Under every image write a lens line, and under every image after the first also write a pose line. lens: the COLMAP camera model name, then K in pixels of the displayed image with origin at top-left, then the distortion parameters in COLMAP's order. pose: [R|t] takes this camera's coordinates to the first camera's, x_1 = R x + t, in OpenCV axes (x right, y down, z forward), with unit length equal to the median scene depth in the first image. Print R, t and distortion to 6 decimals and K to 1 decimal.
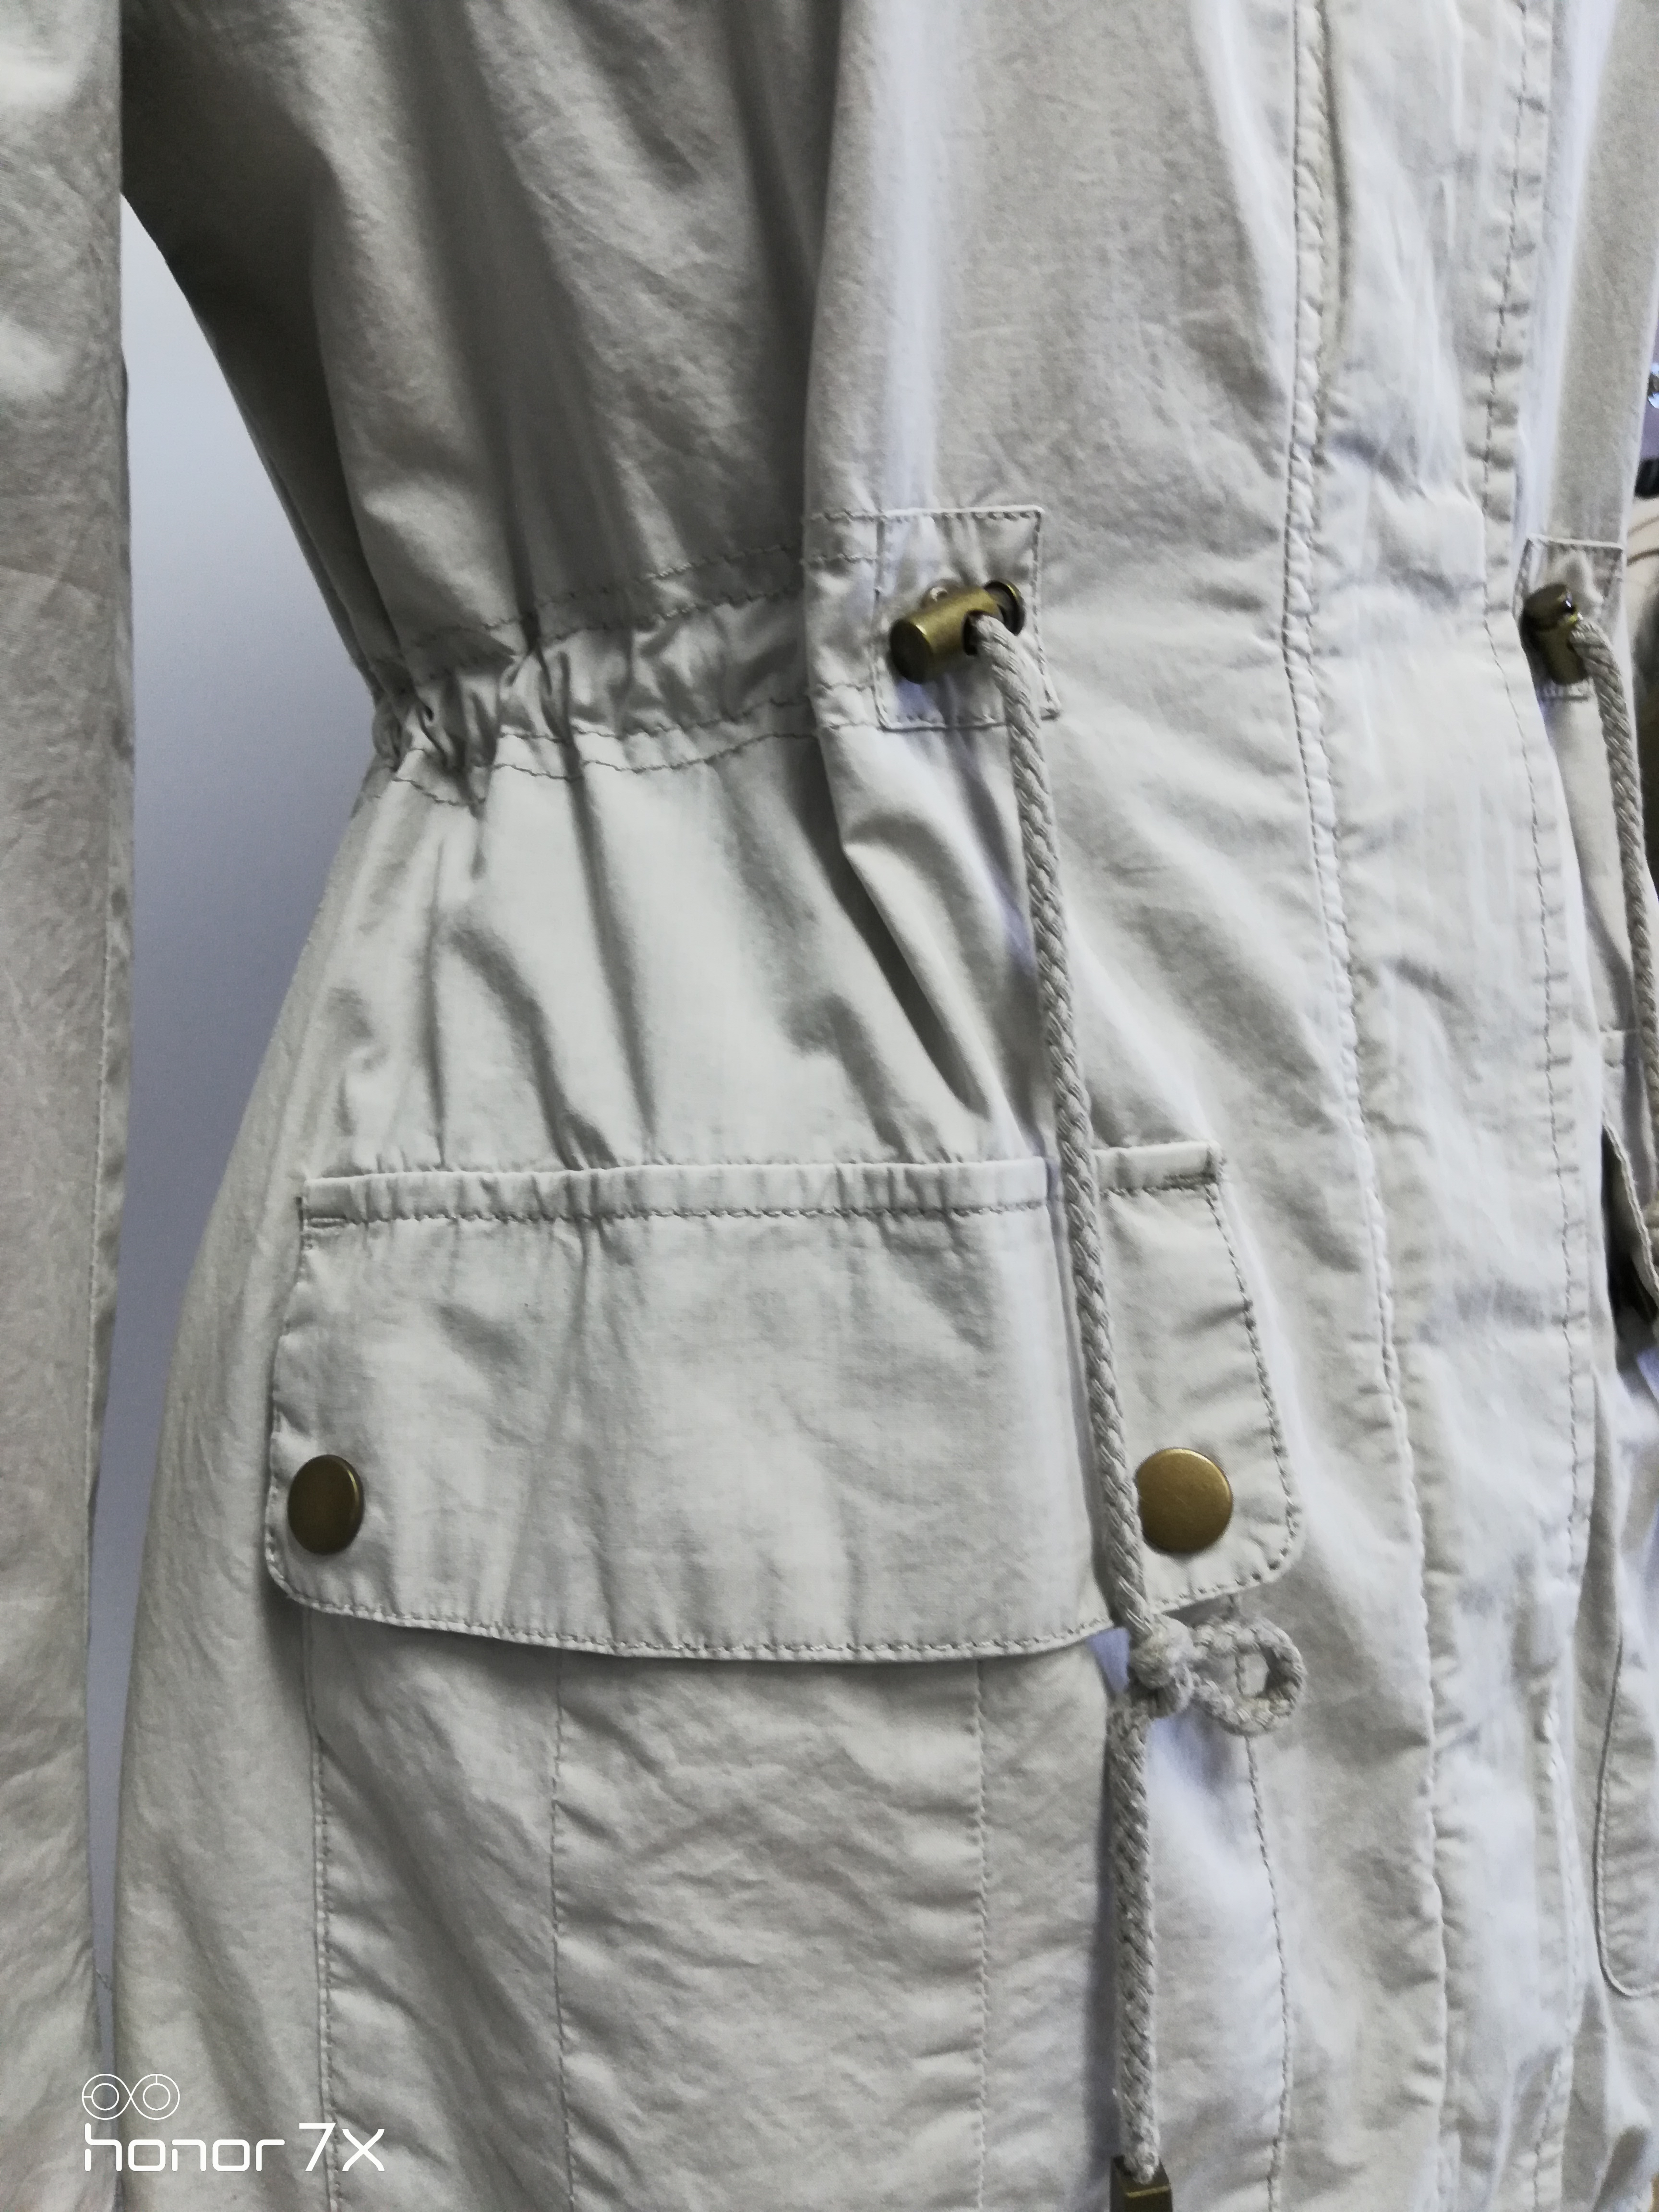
lens RADIAL K [[1719.7, 0, 810.5], [0, 1719.7, 1127.1], [0, 0, 1]] dist [0.015097, -0.038331]
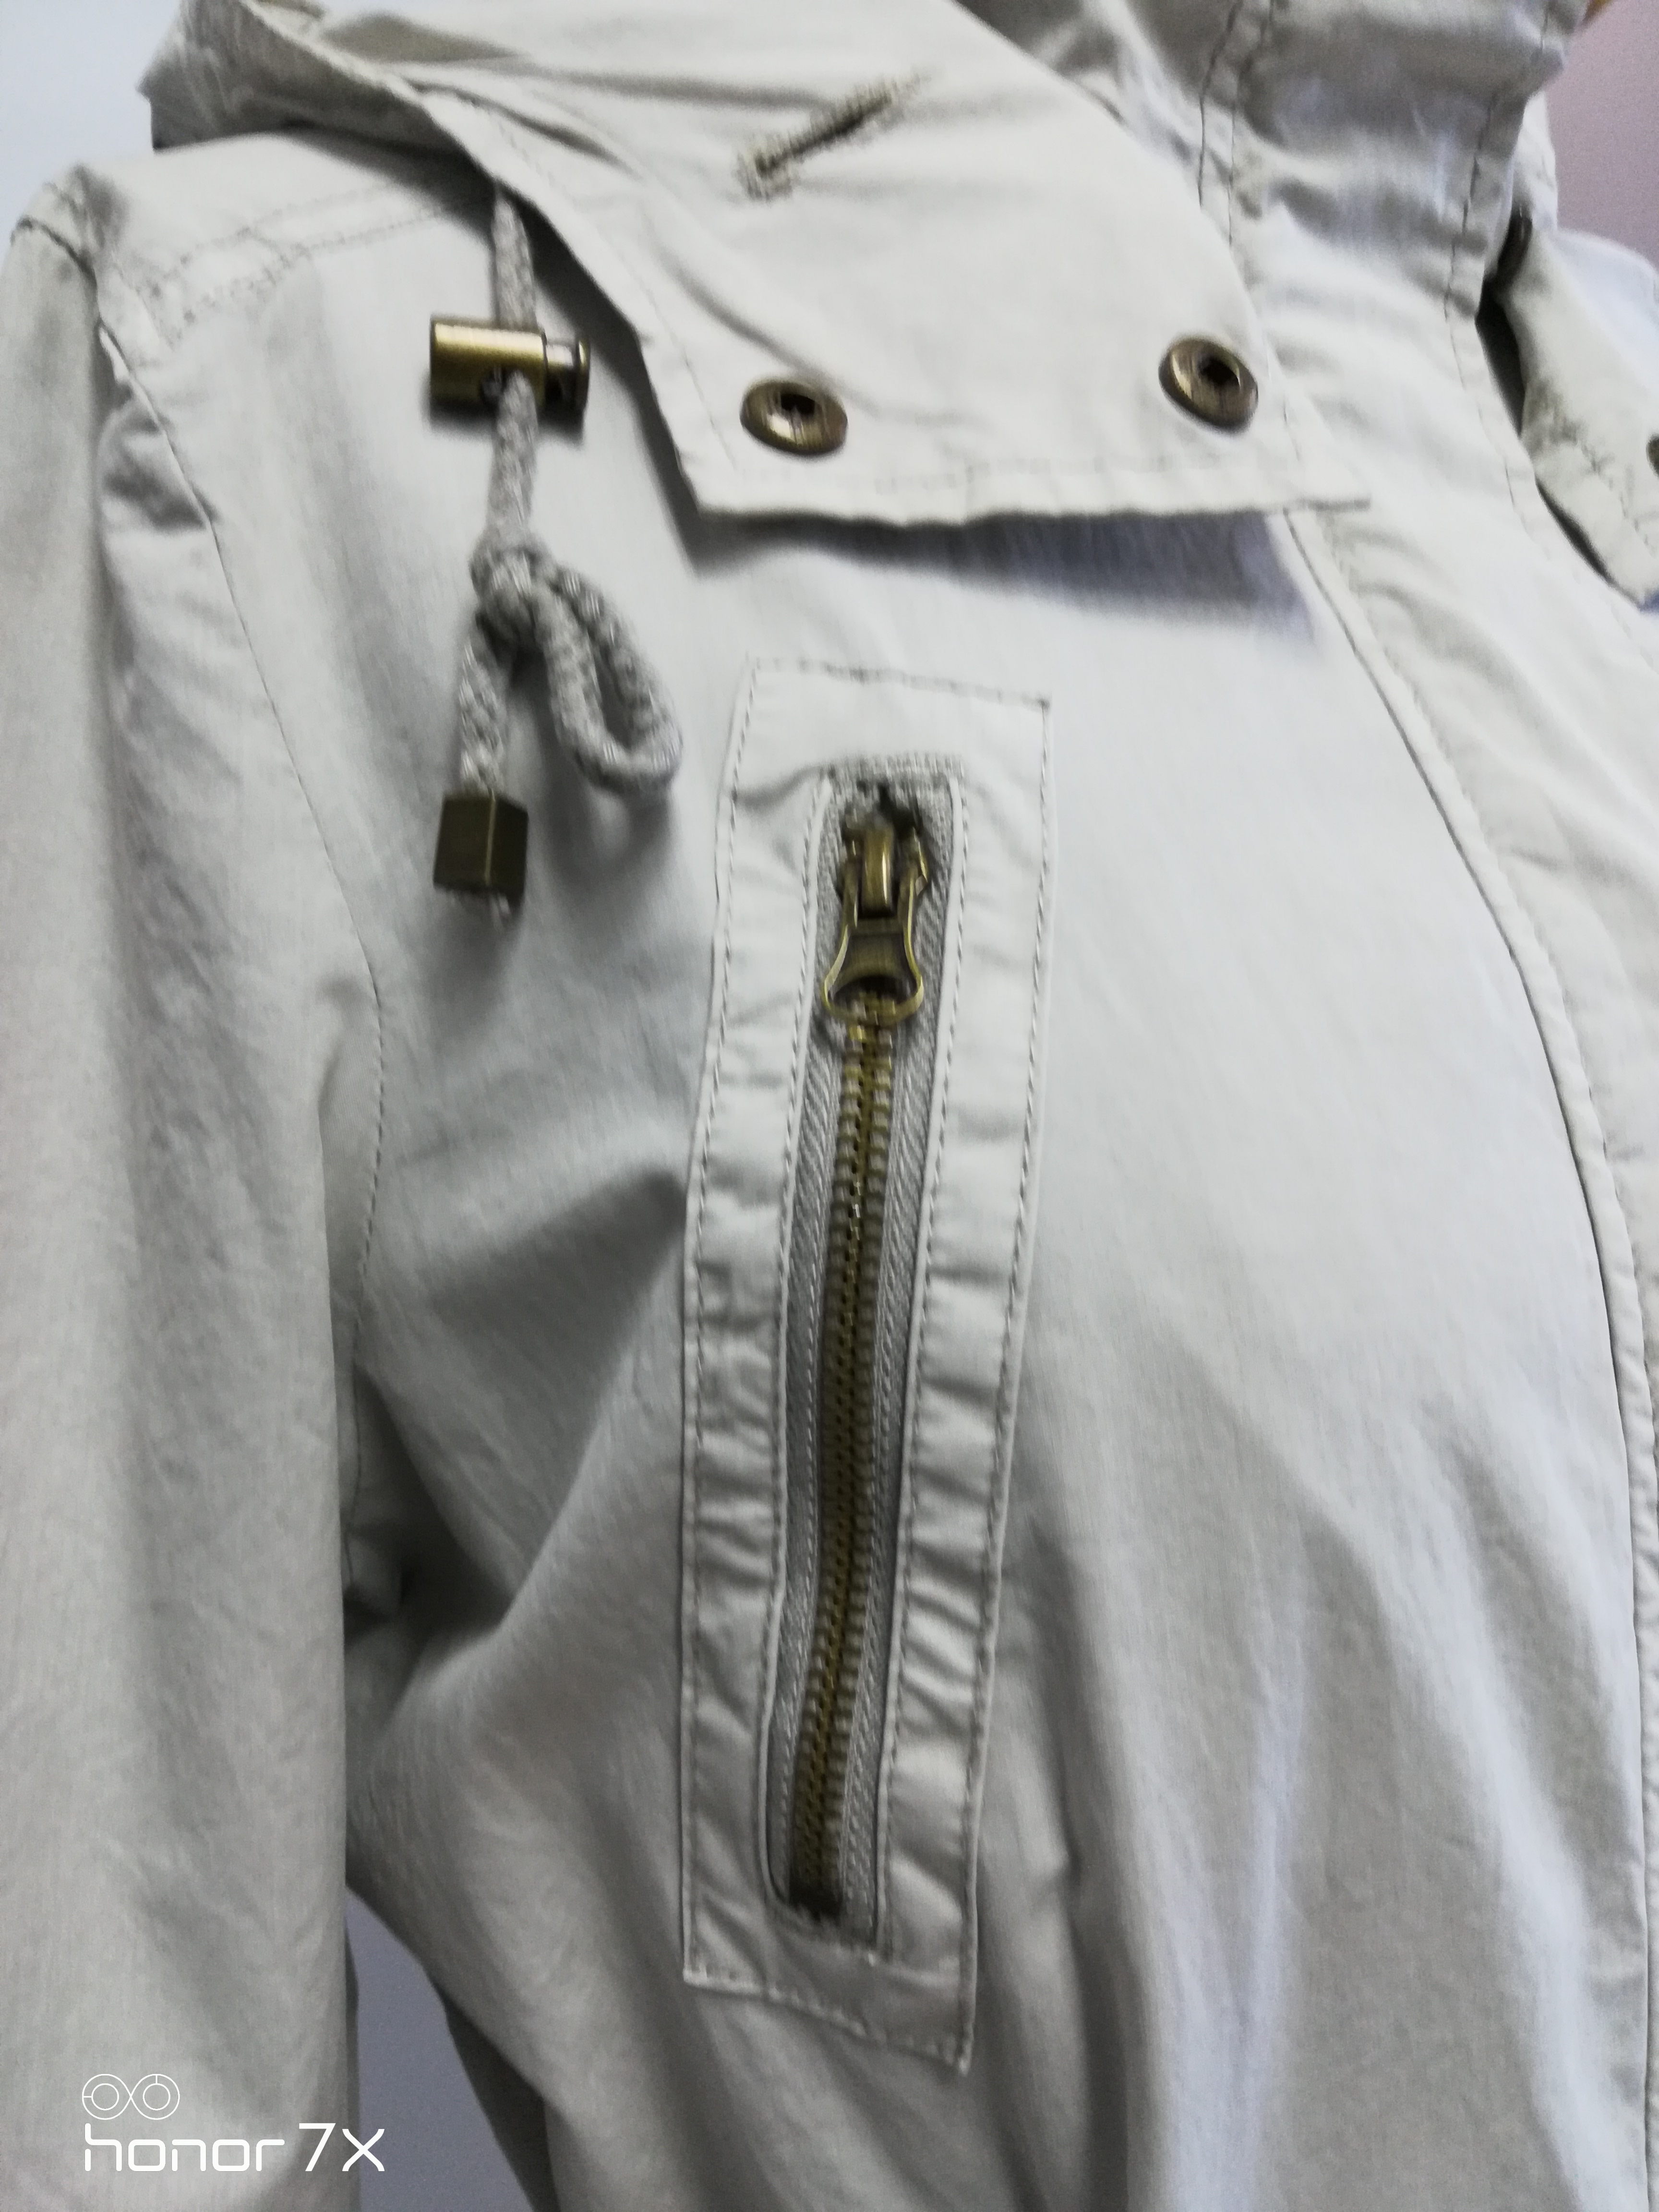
lens RADIAL K [[1719.7, 0, 845.5], [0, 1719.7, 1105.1], [0, 0, 1]] dist [0.015097, -0.038331]
pose [[0.991936, 0.009670, -0.126371, -0.014806], [-0.017342, 0.998062, -0.059755, -0.955065], [0.125548, 0.061464, 0.990182, 0.061793]]
